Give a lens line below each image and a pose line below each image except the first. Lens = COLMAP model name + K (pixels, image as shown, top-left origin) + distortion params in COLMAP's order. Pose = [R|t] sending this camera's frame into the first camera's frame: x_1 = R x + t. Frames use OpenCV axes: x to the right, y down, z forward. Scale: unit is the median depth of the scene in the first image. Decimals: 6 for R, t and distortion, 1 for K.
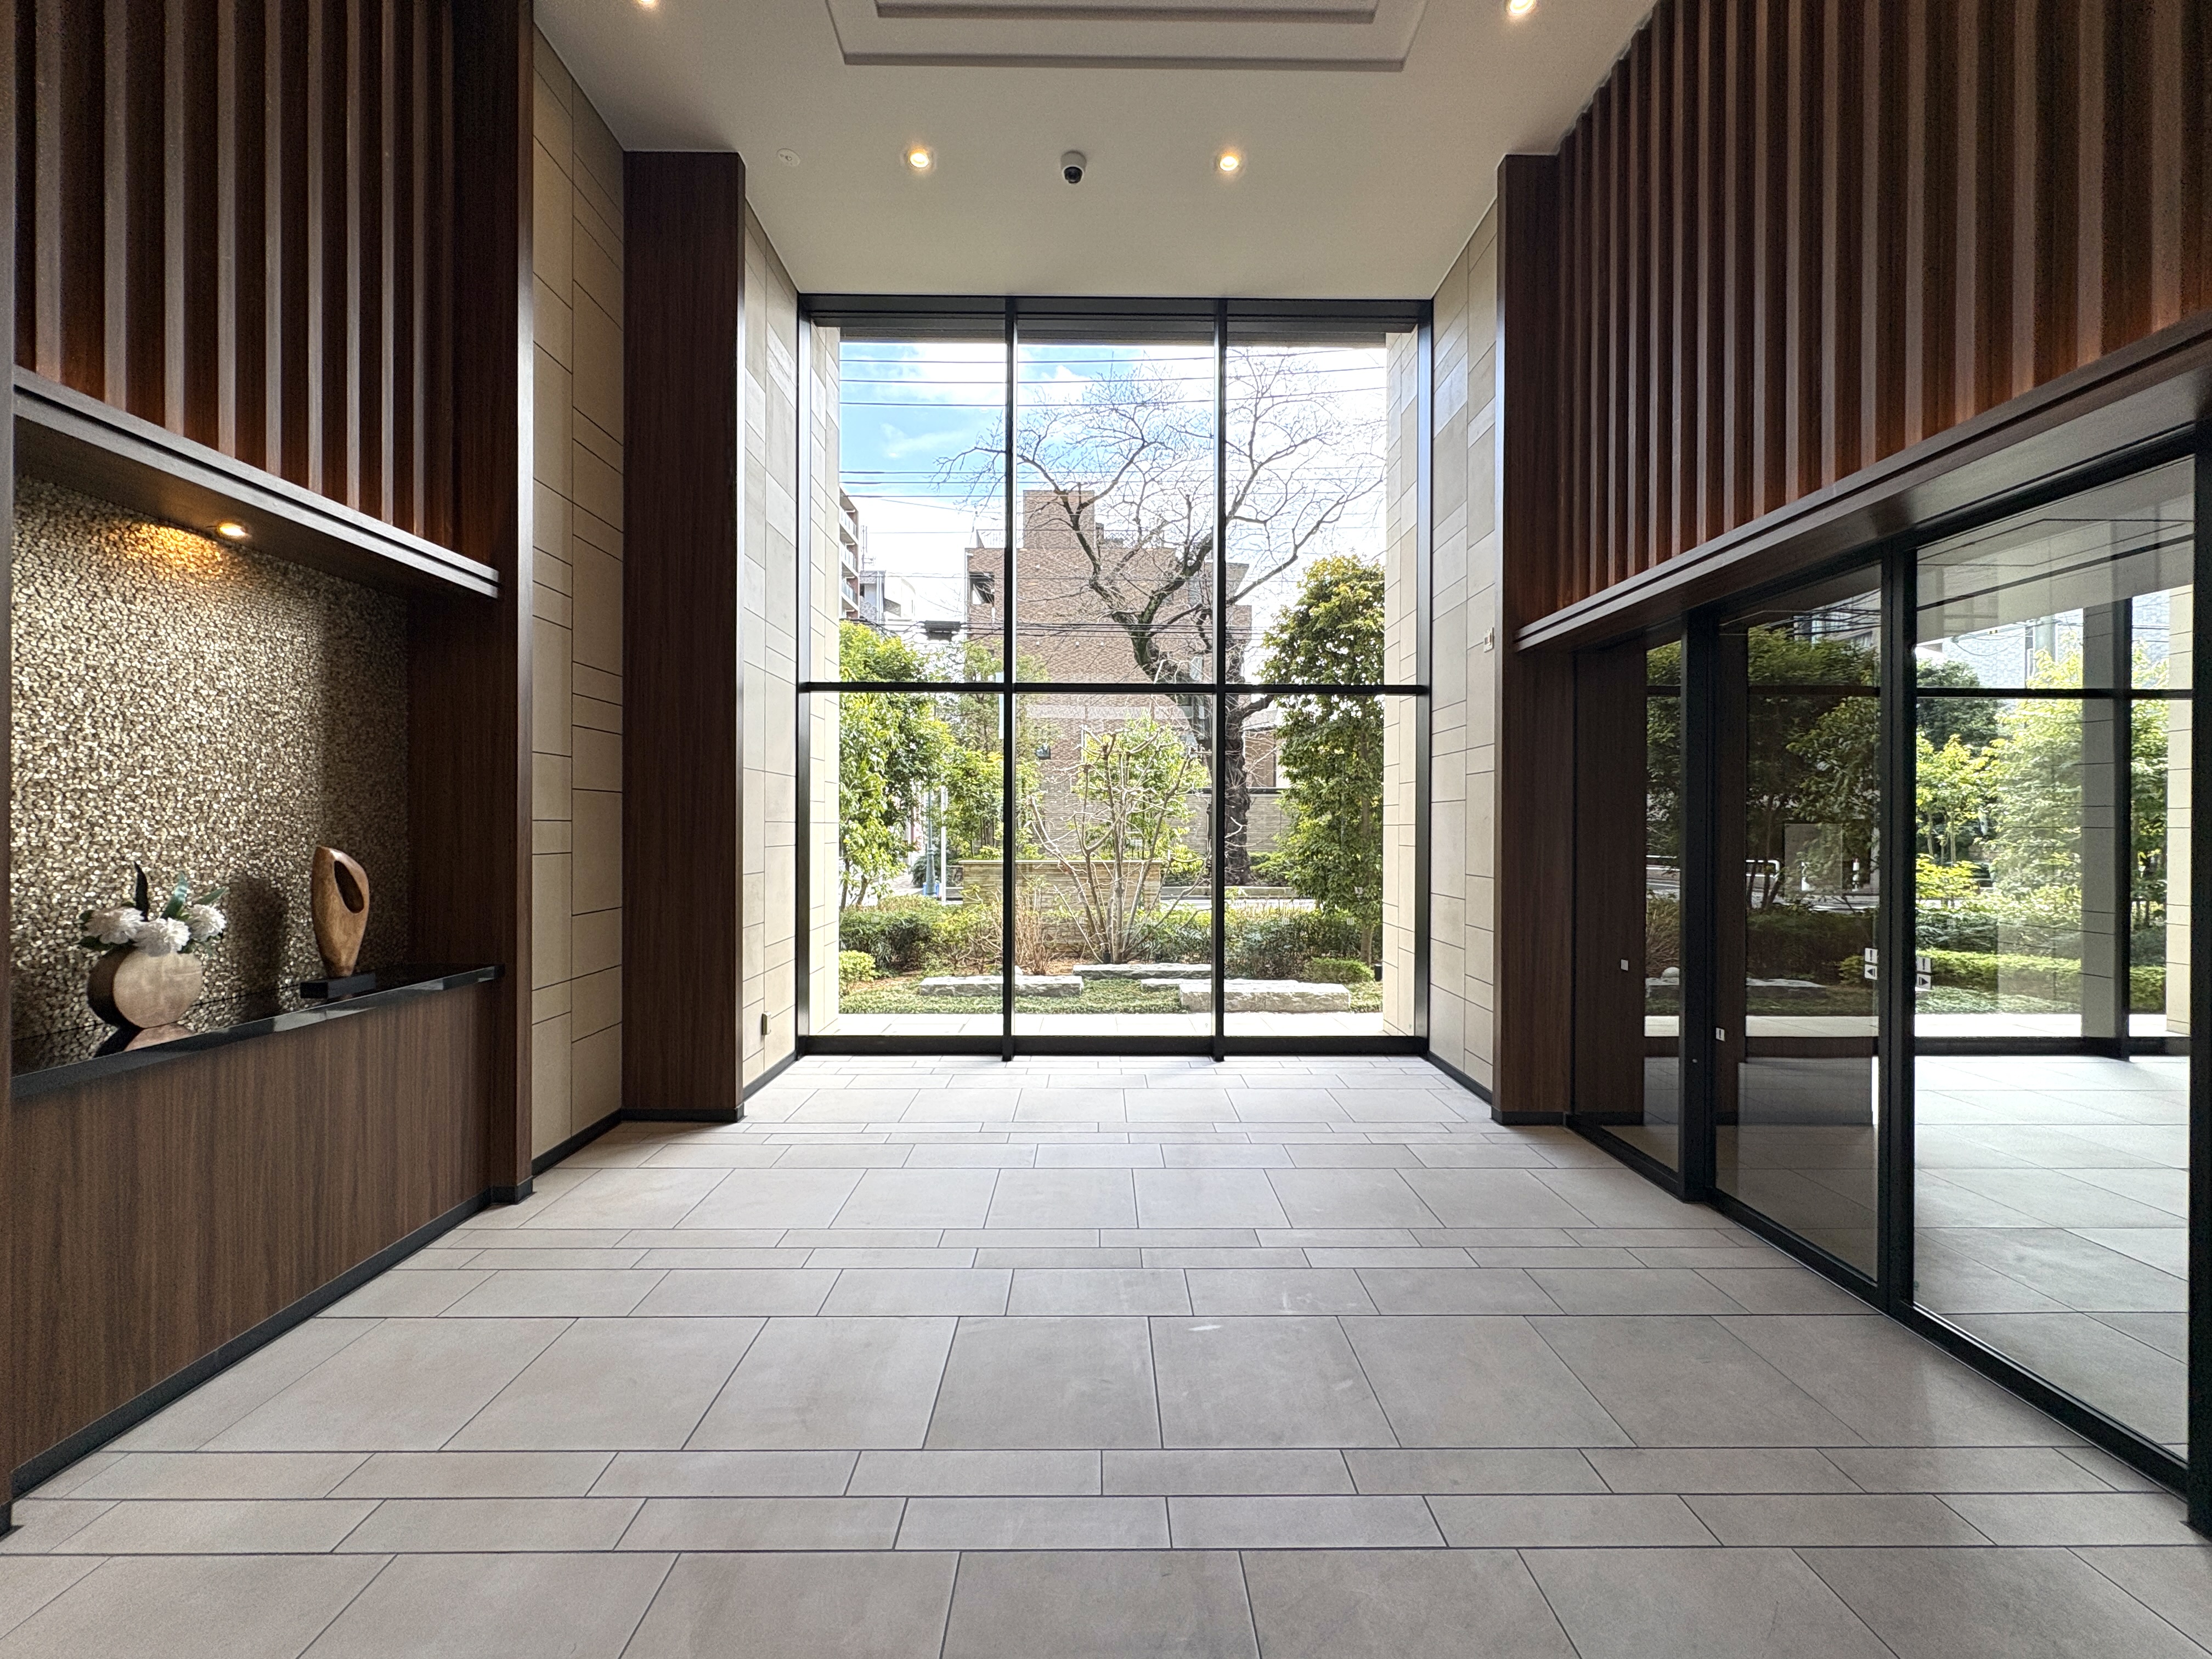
lens RADIAL K [[878.2, 0, 1106.0], [0, 878.2, 829.5], [0, 0, 1]] dist [0.001253, -0.000274]
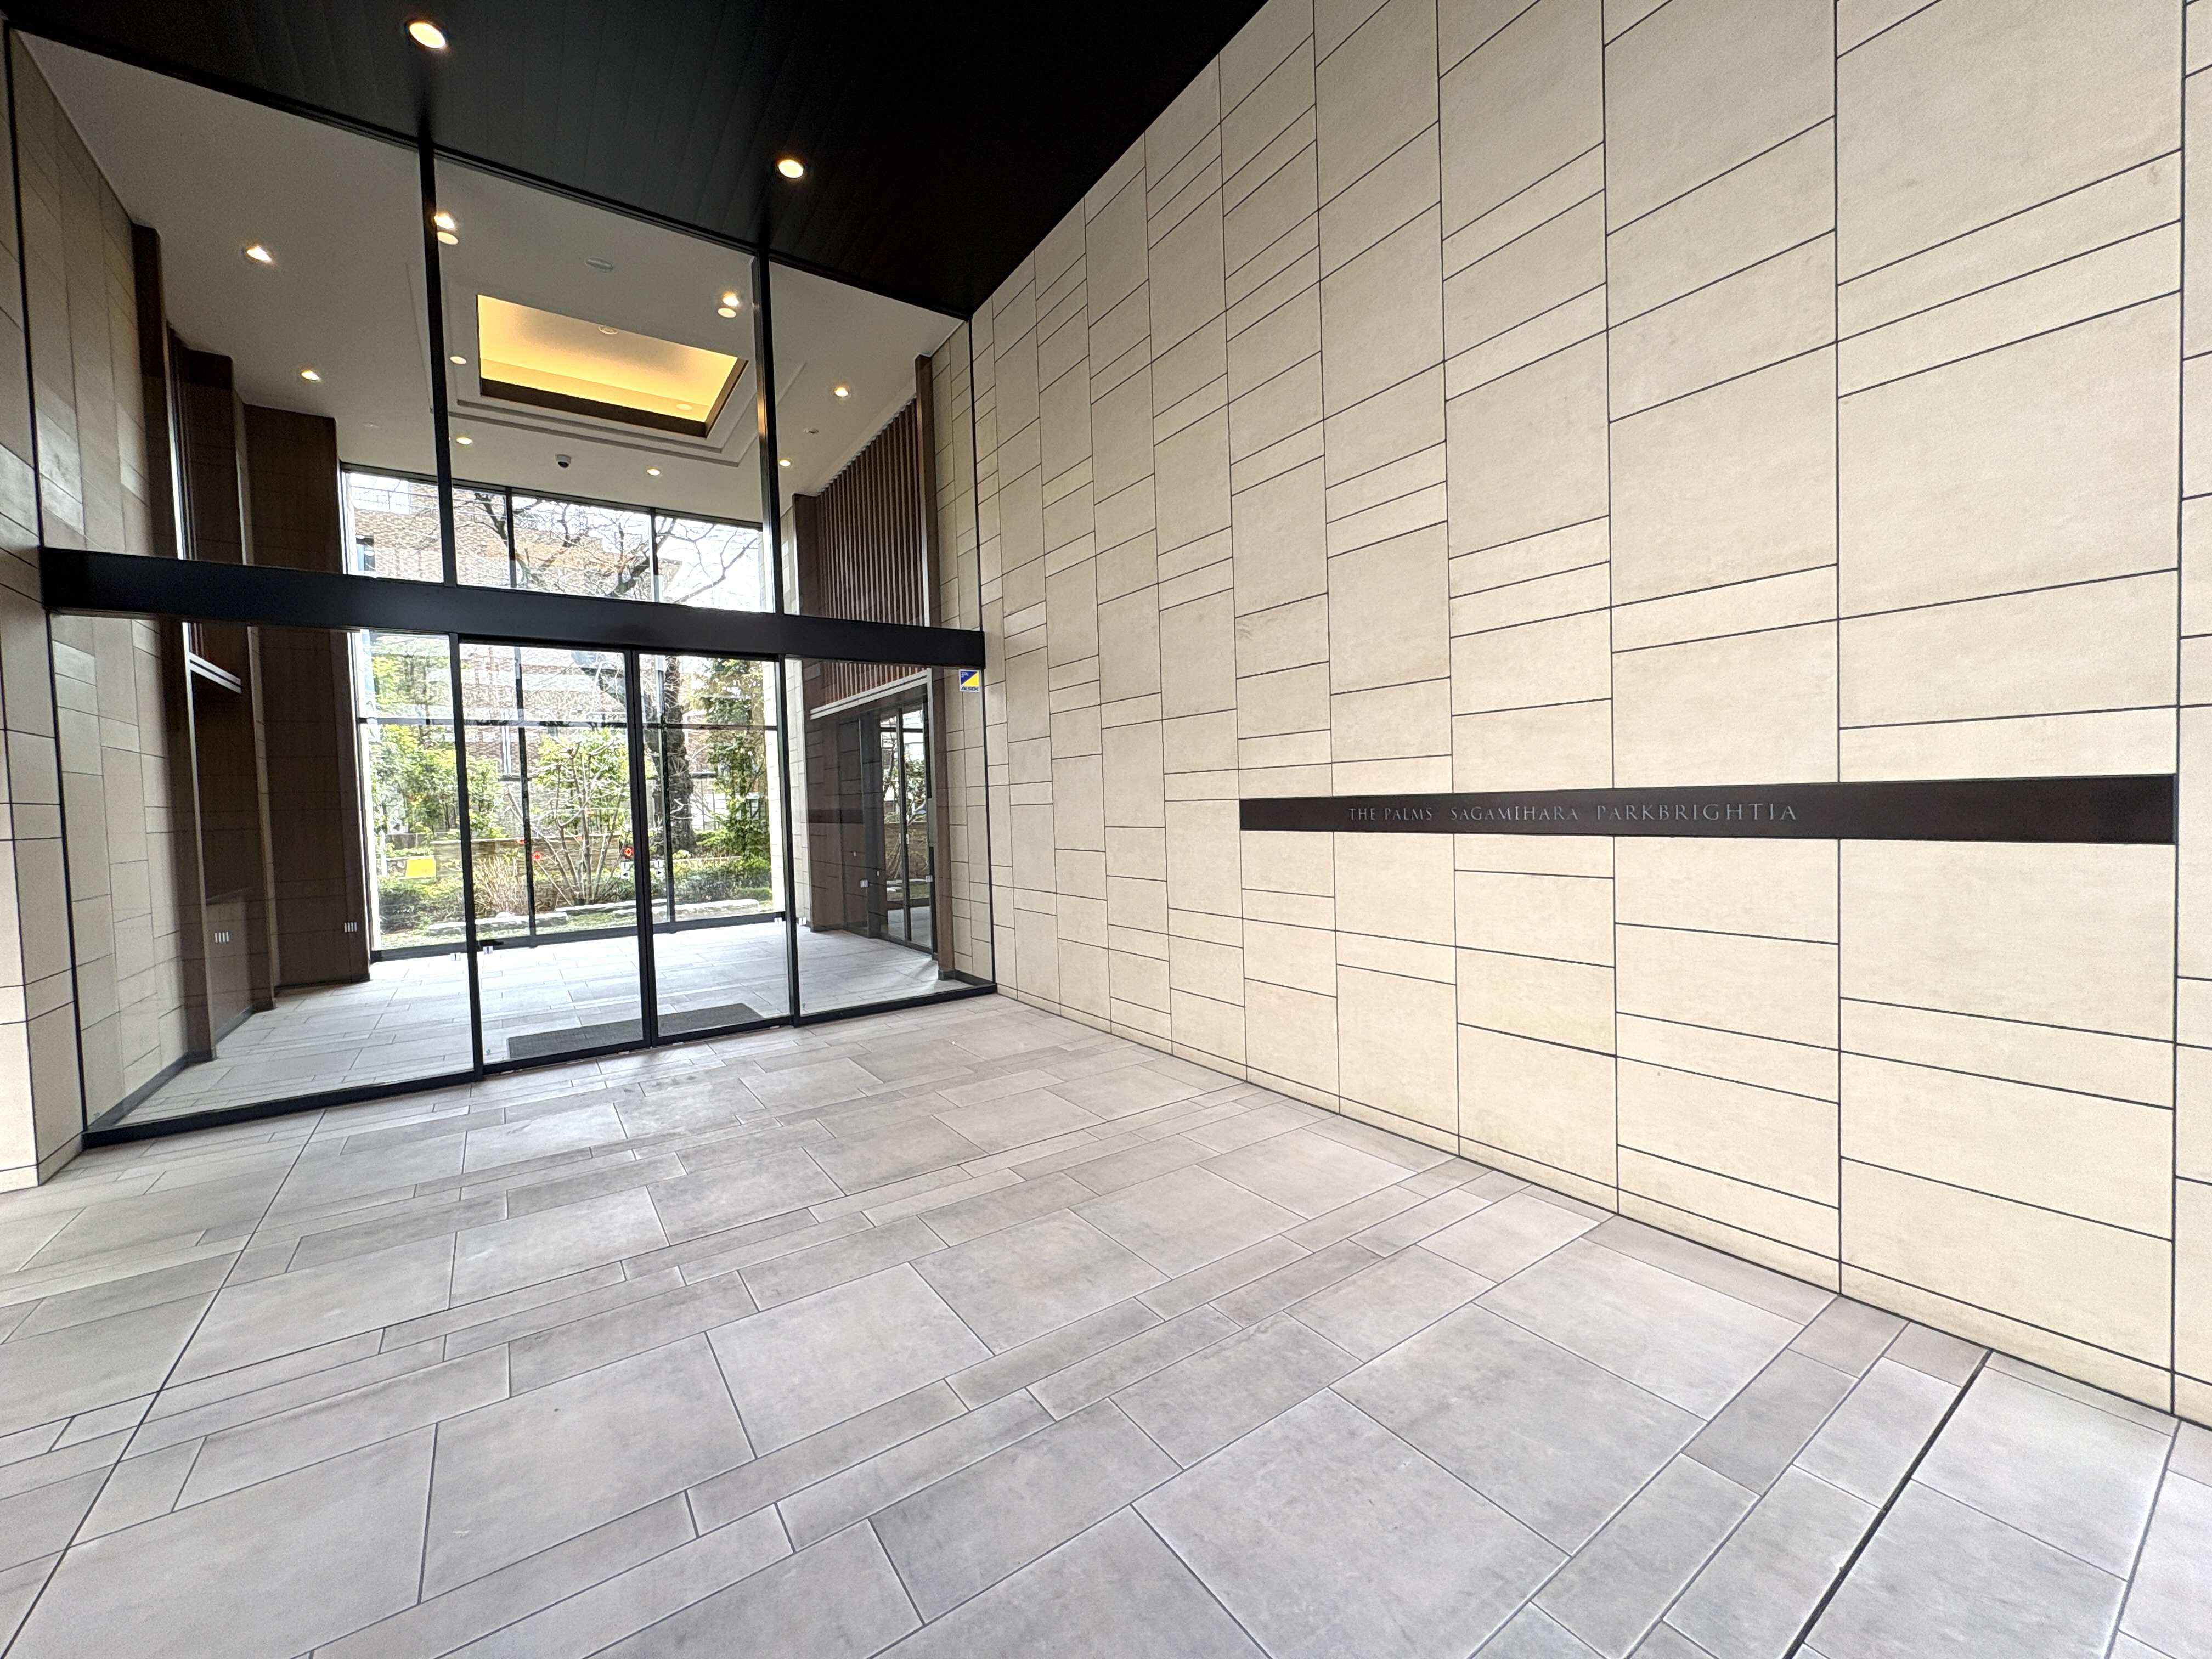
lens RADIAL K [[878.2, 0, 1106.0], [0, 878.2, 829.5], [0, 0, 1]] dist [0.001253, -0.000274]
pose [[0.828016, -0.048596, 0.558594, -0.085315], [0.035374, 0.998780, 0.034456, 0.012656], [-0.559587, -0.008771, 0.828725, -0.639763]]
